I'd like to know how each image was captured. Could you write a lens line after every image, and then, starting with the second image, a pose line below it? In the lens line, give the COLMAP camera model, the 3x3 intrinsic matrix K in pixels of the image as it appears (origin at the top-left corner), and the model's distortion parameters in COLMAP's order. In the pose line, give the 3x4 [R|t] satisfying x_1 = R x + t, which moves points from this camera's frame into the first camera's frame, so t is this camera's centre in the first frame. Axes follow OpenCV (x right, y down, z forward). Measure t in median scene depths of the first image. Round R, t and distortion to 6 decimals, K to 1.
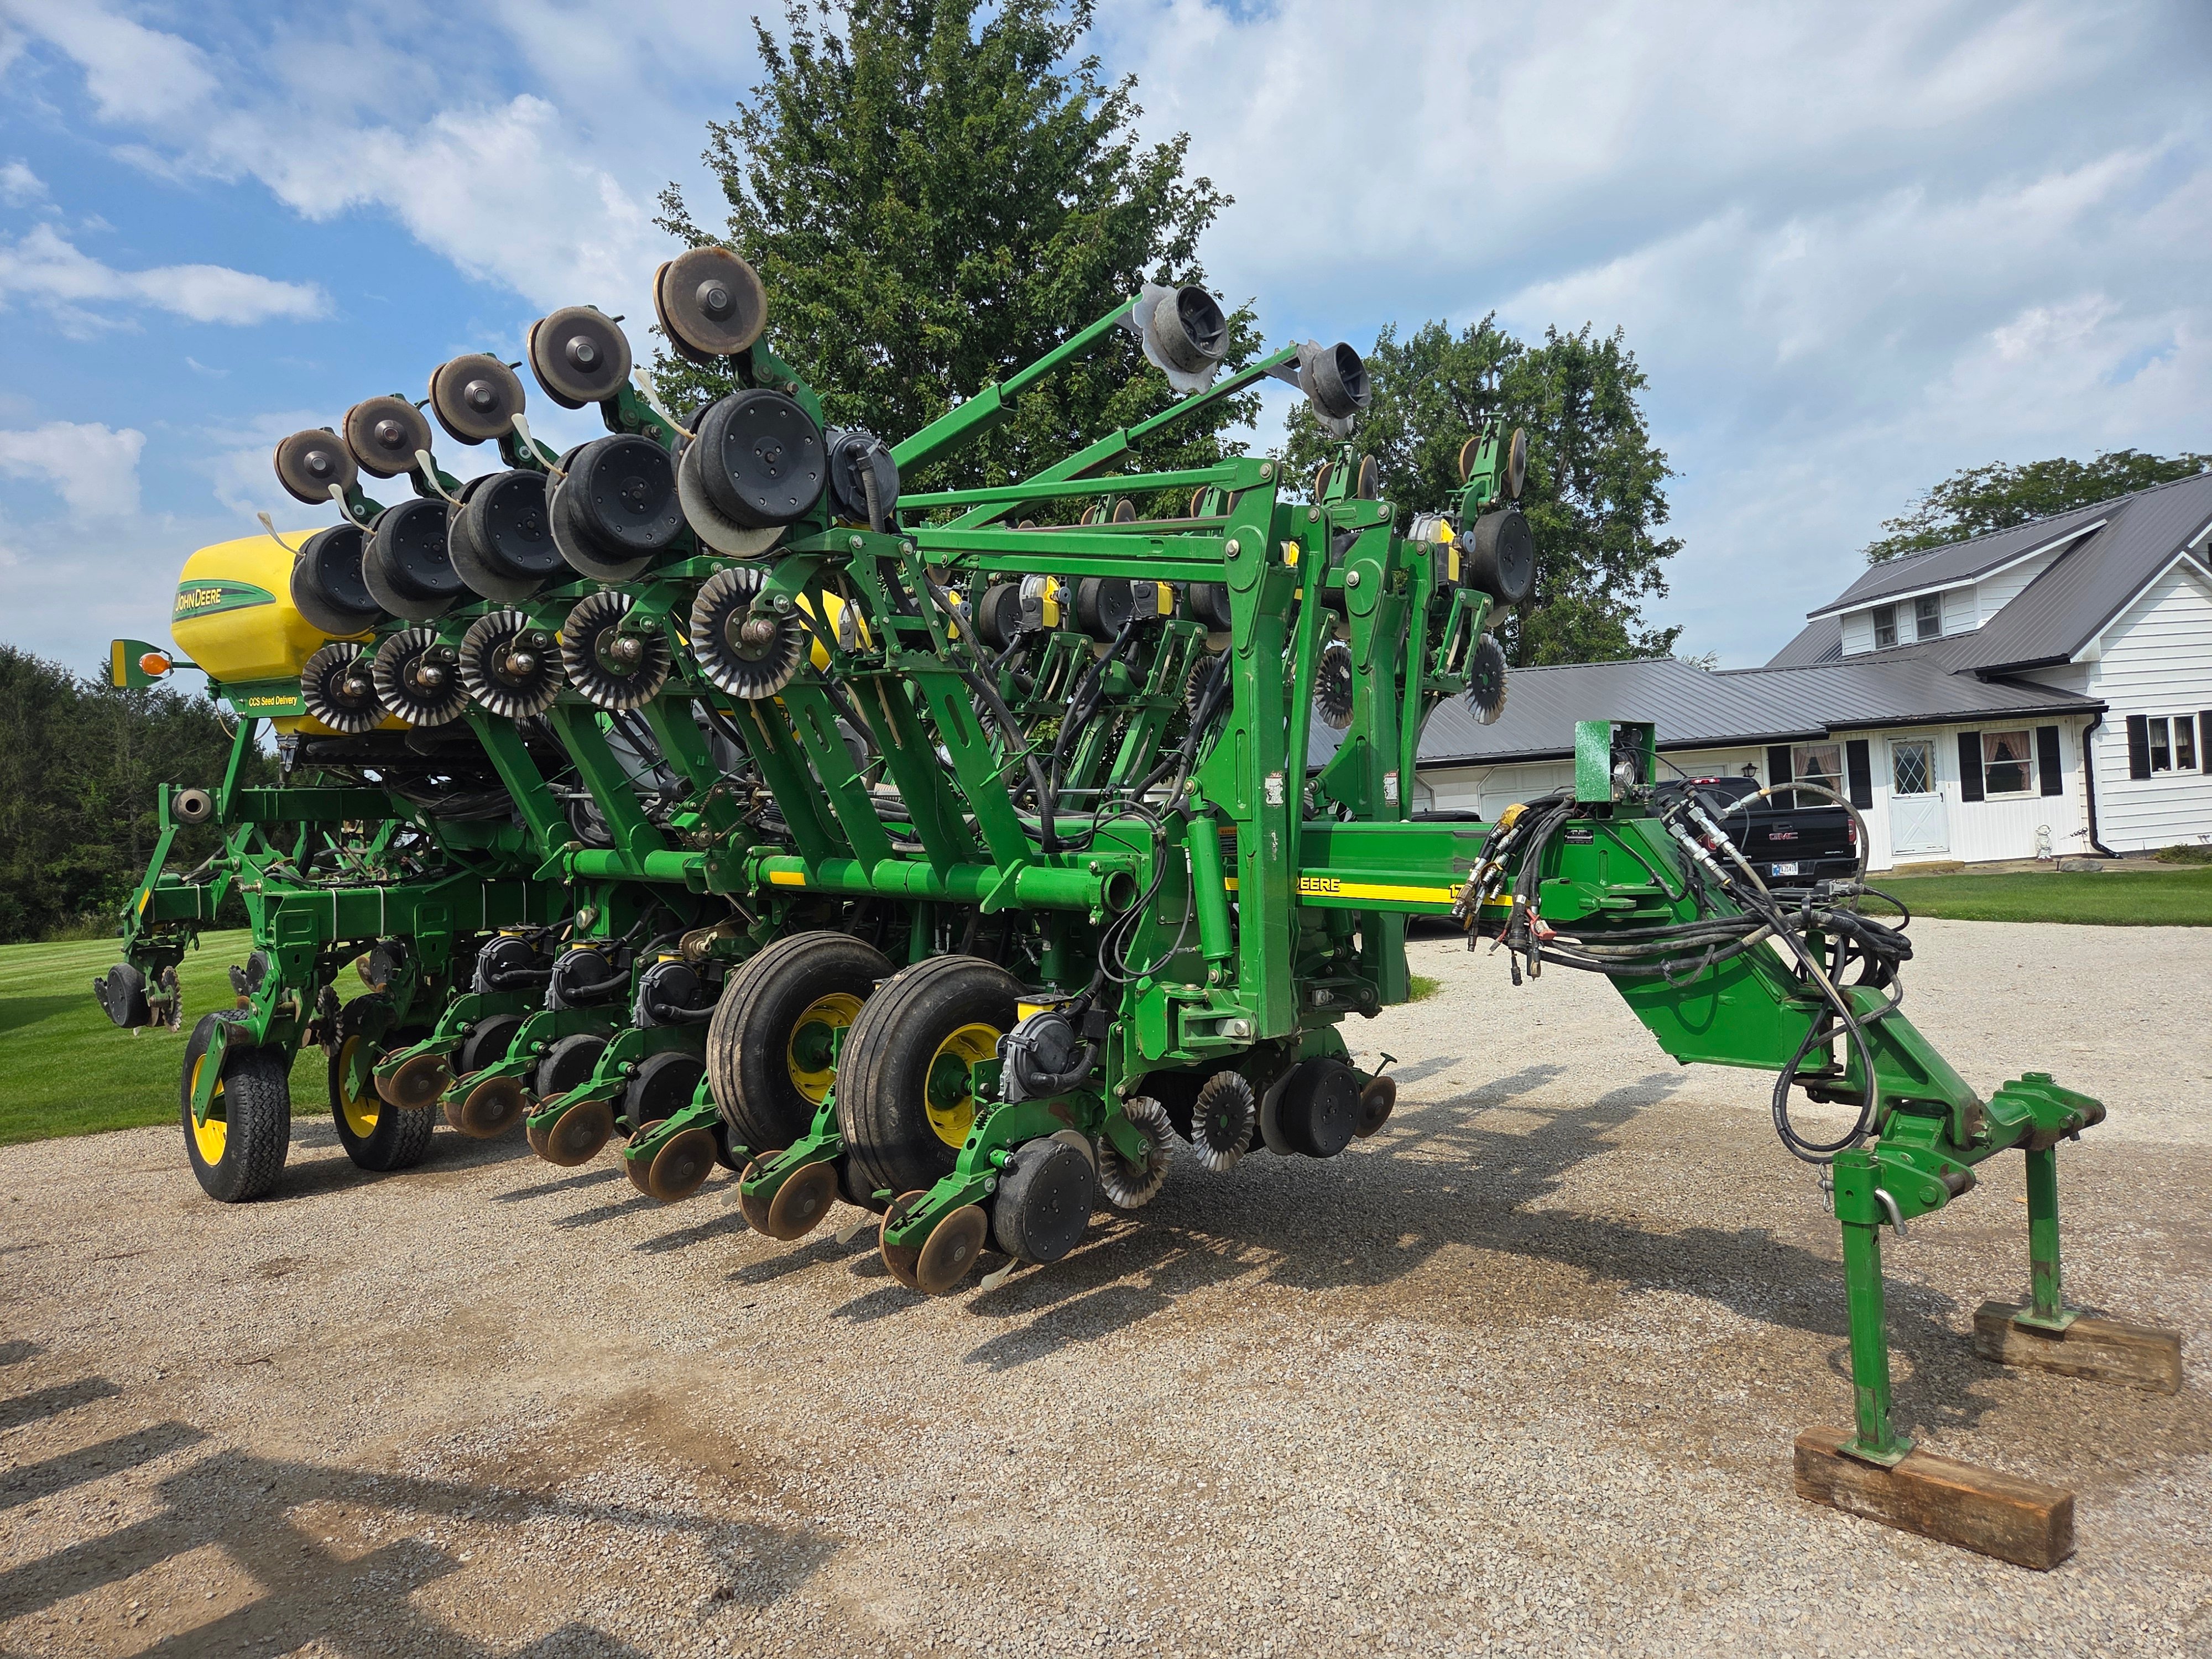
lens RADIAL K [[1425.2, 0, 1089.6], [0, 1425.2, 813.6], [0, 0, 1]] dist [0.061368, -0.048431]
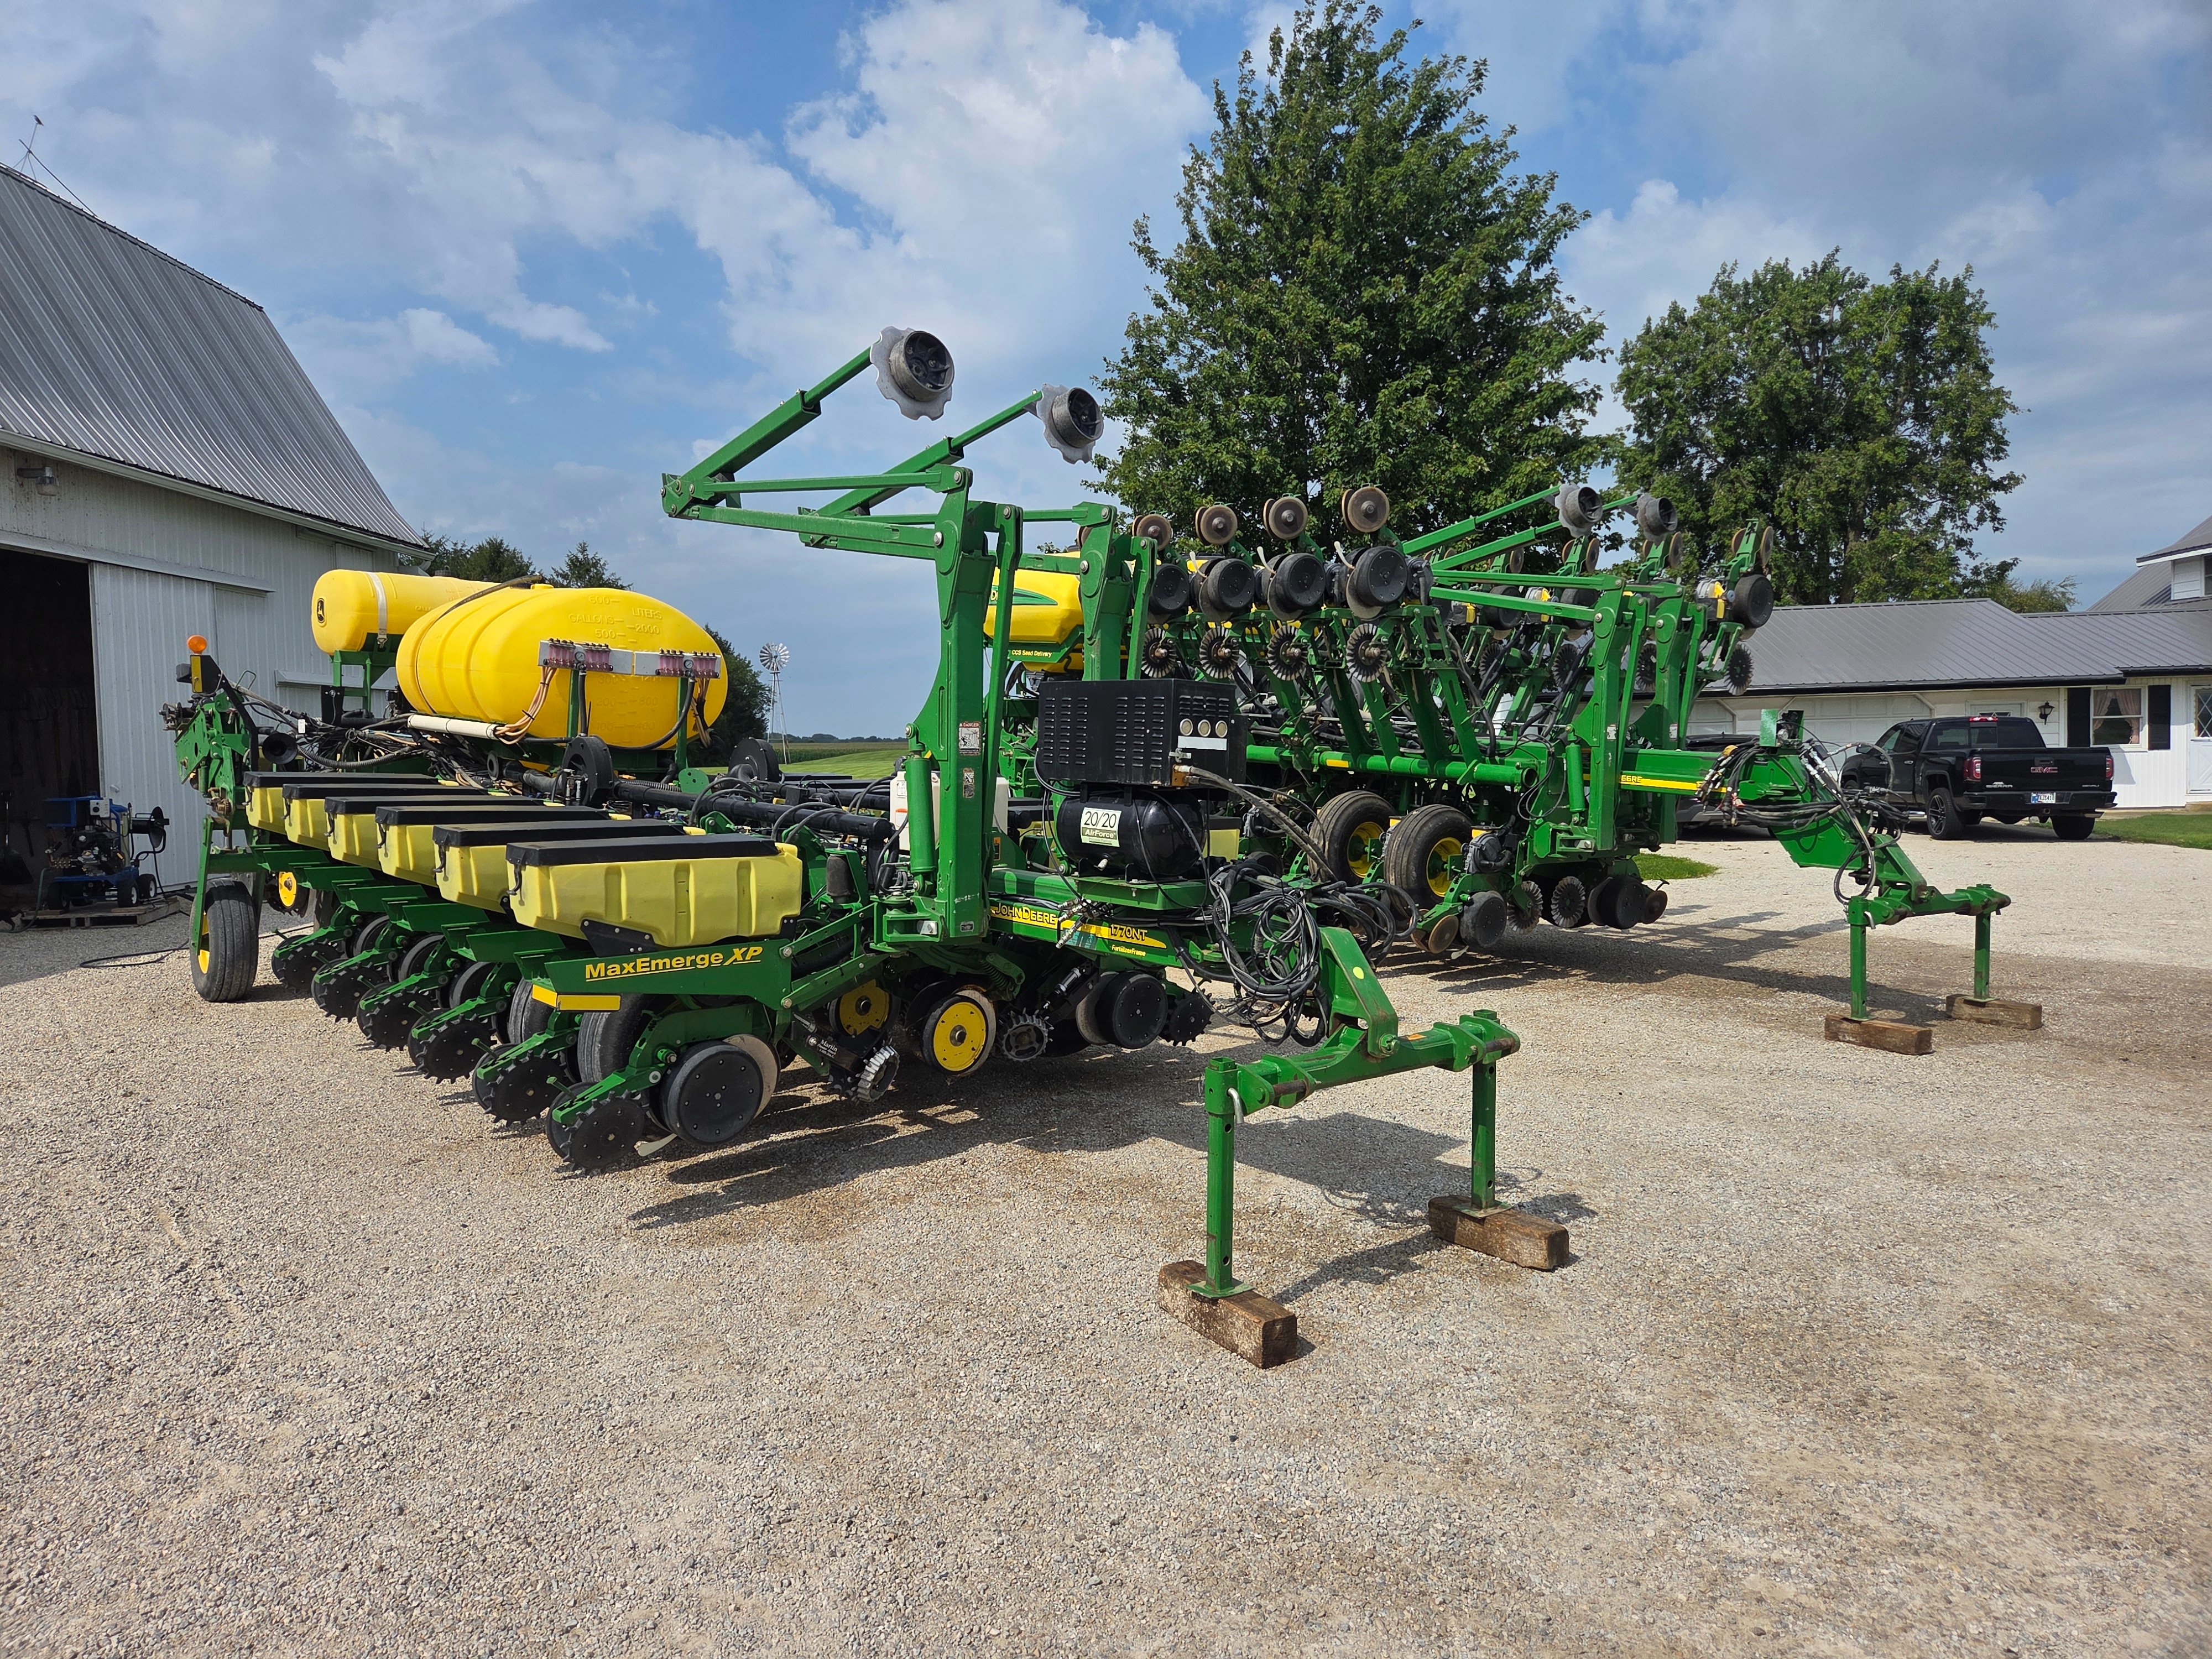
lens RADIAL K [[1430.3, 0, 1107.0], [0, 1430.3, 800.7], [0, 0, 1]] dist [0.068377, -0.051865]
pose [[0.982055, 0.054748, -0.180476, -0.172582], [-0.043023, 0.996740, 0.068259, -0.024002], [0.183624, -0.059269, 0.981208, -0.996987]]
